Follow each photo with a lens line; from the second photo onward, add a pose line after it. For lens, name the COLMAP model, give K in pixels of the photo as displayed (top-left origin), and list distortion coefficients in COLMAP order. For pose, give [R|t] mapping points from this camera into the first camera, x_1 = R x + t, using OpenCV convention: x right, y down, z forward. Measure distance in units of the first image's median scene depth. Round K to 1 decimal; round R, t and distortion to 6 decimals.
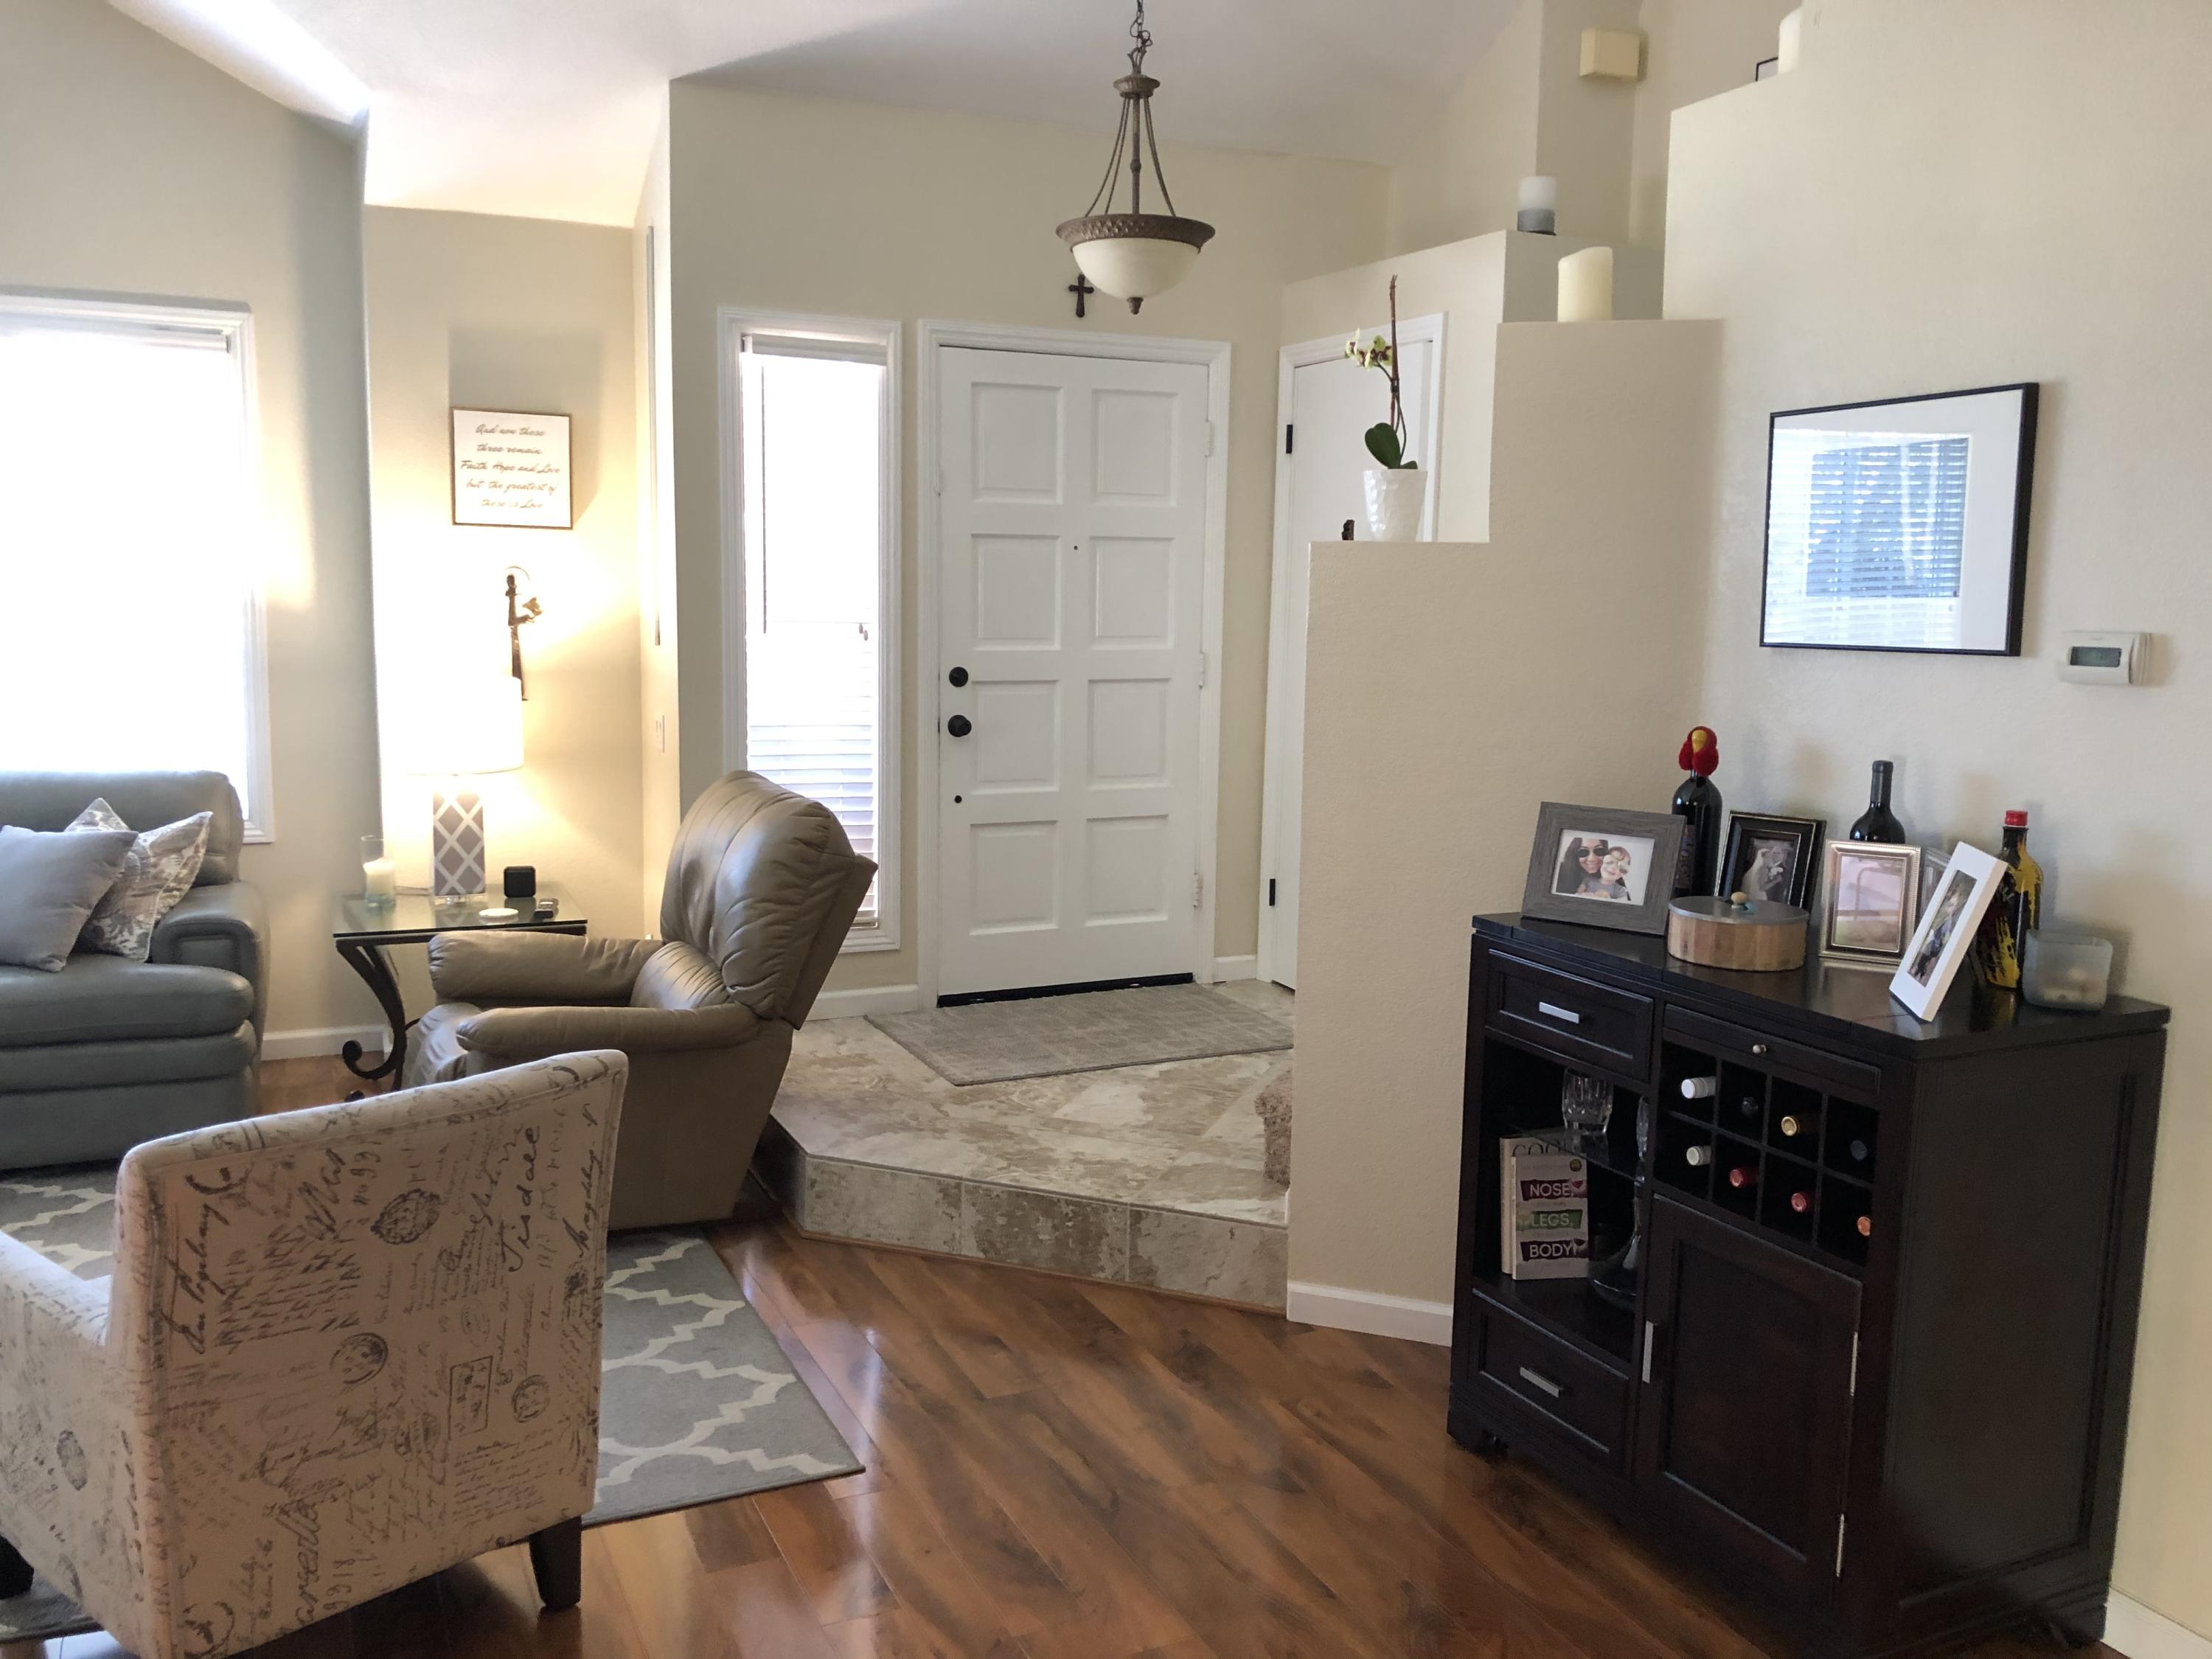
lens RADIAL K [[1840.9, 0, 1065.9], [0, 1840.9, 788.8], [0, 0, 1]] dist [0.041701, 0.036710]
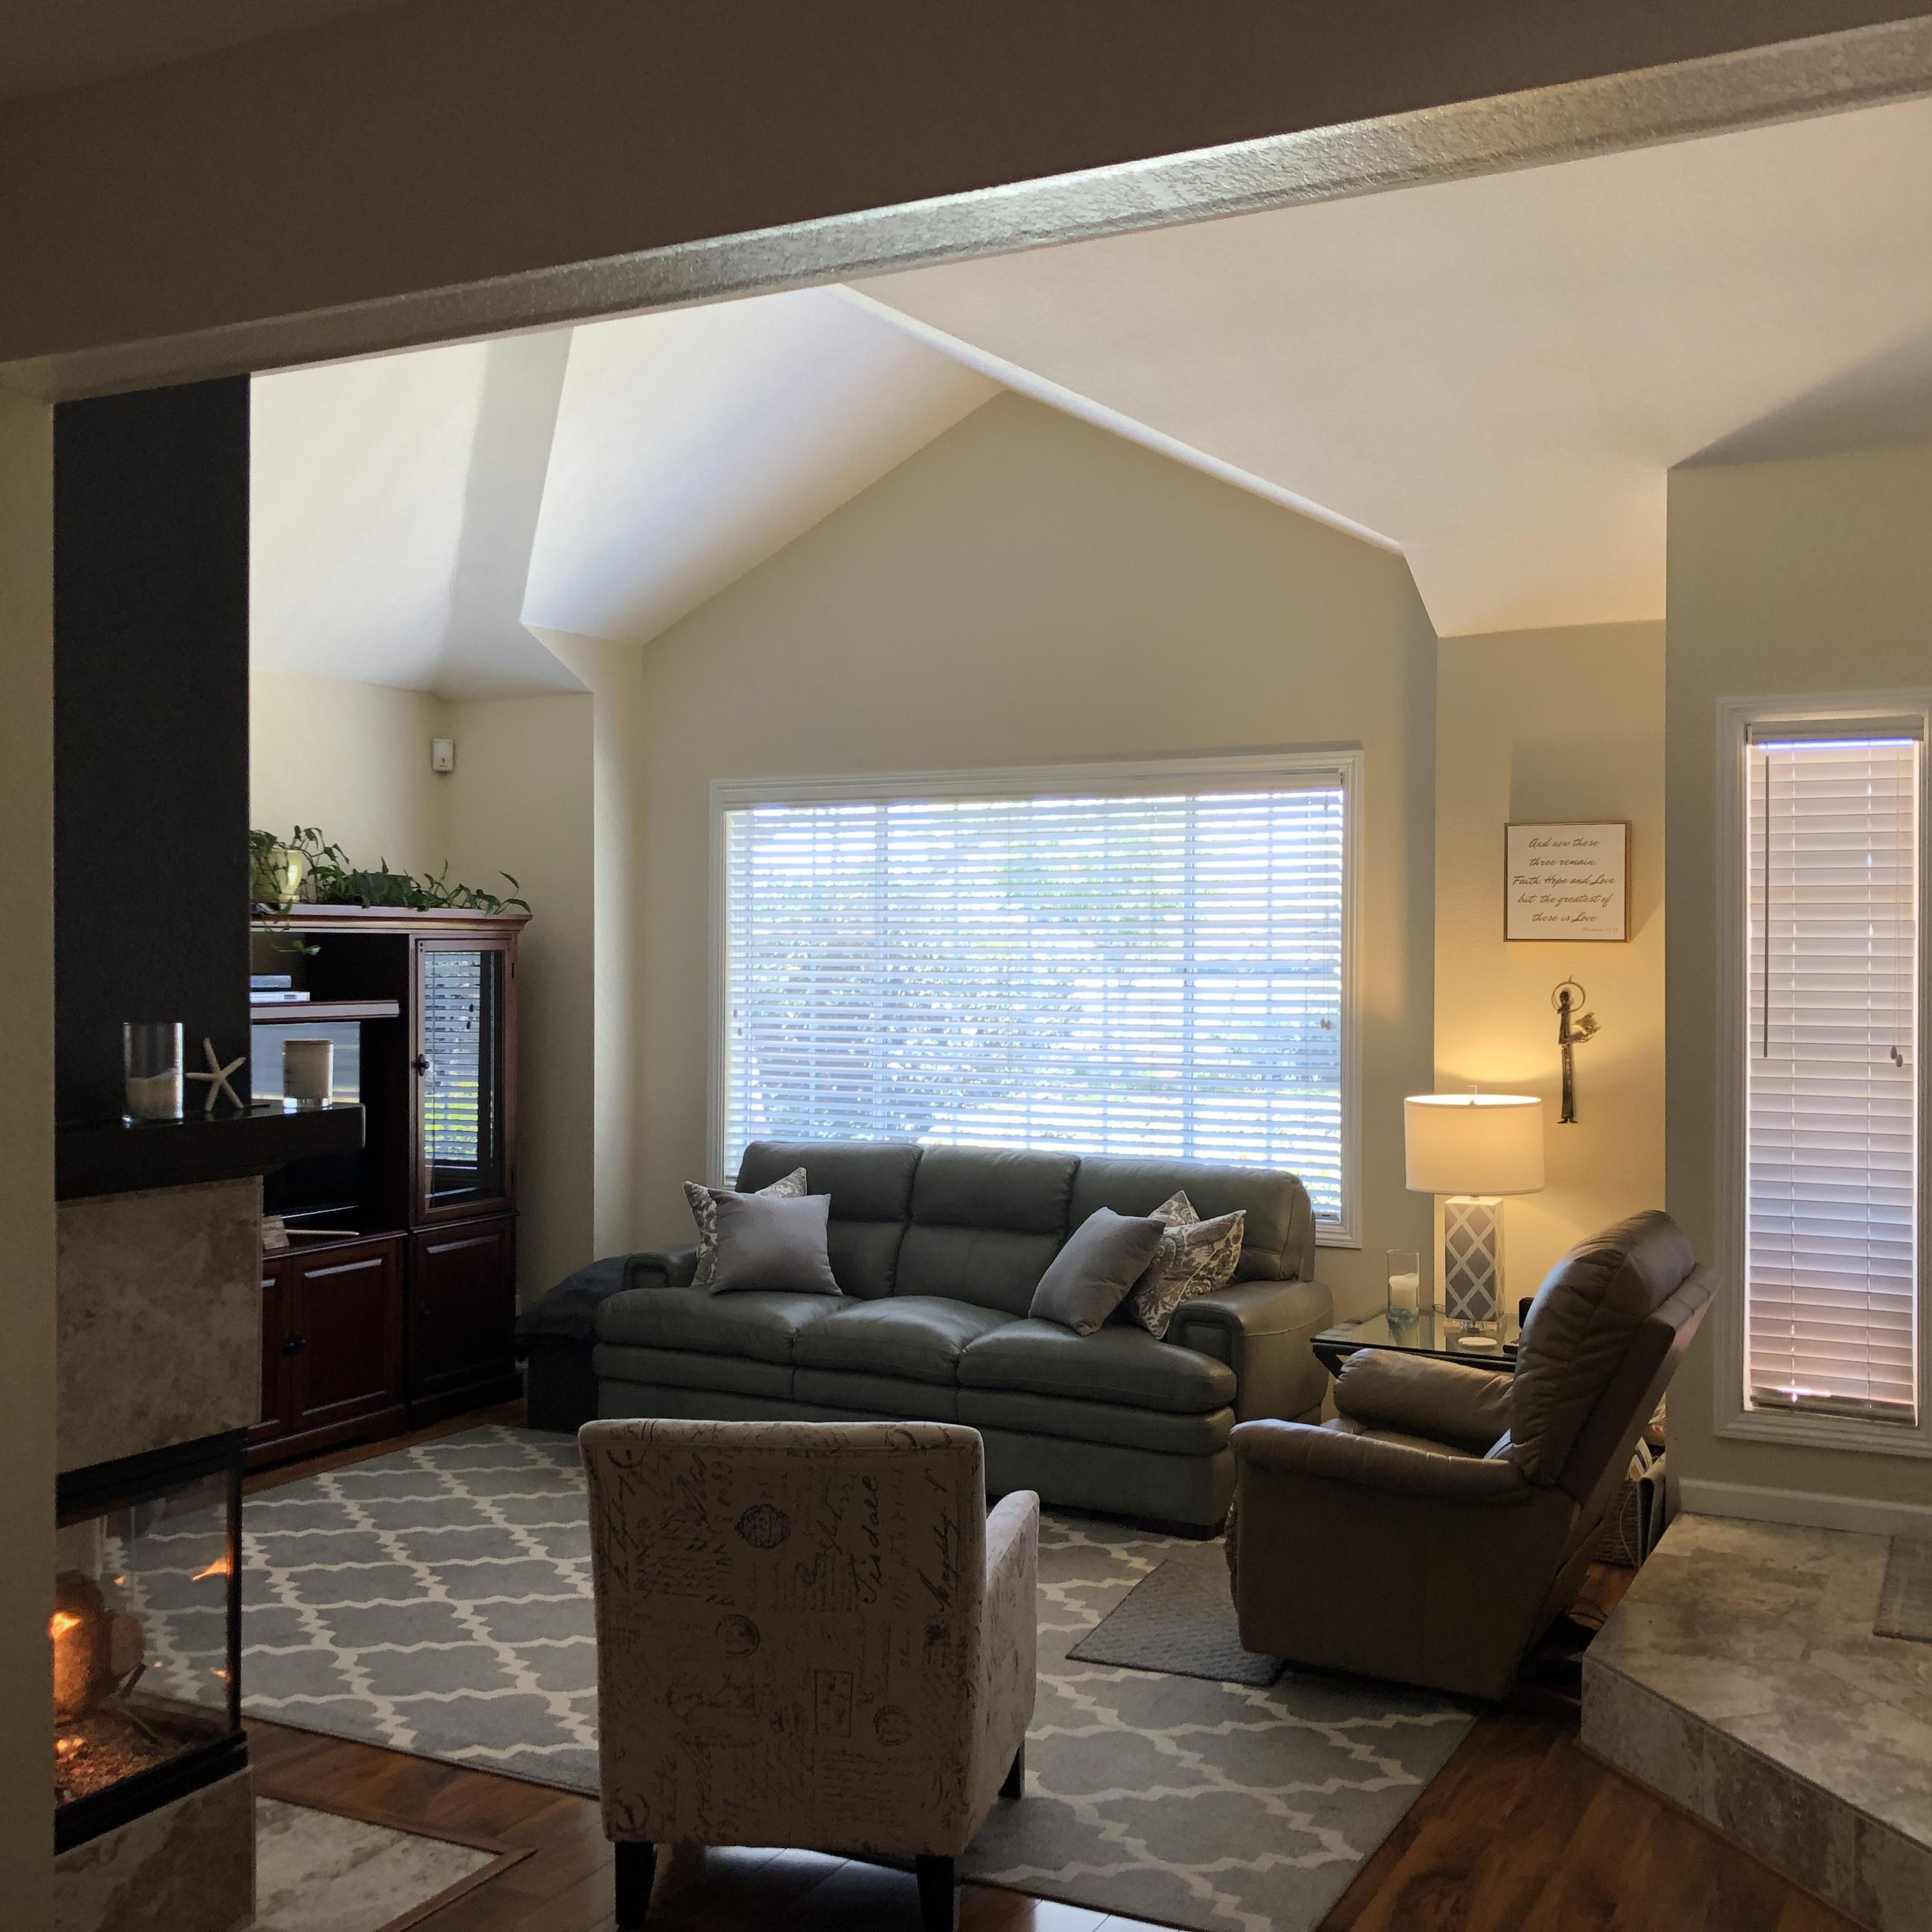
lens RADIAL K [[2106.2, 0, 968.1], [0, 2106.2, 965.0], [0, 0, 1]] dist [0.063329, 0.000000]
pose [[0.636376, -0.009237, -0.771324, 0.492732], [-0.082263, 0.993413, -0.079767, -0.023482], [0.766980, 0.114214, 0.631425, 0.103623]]
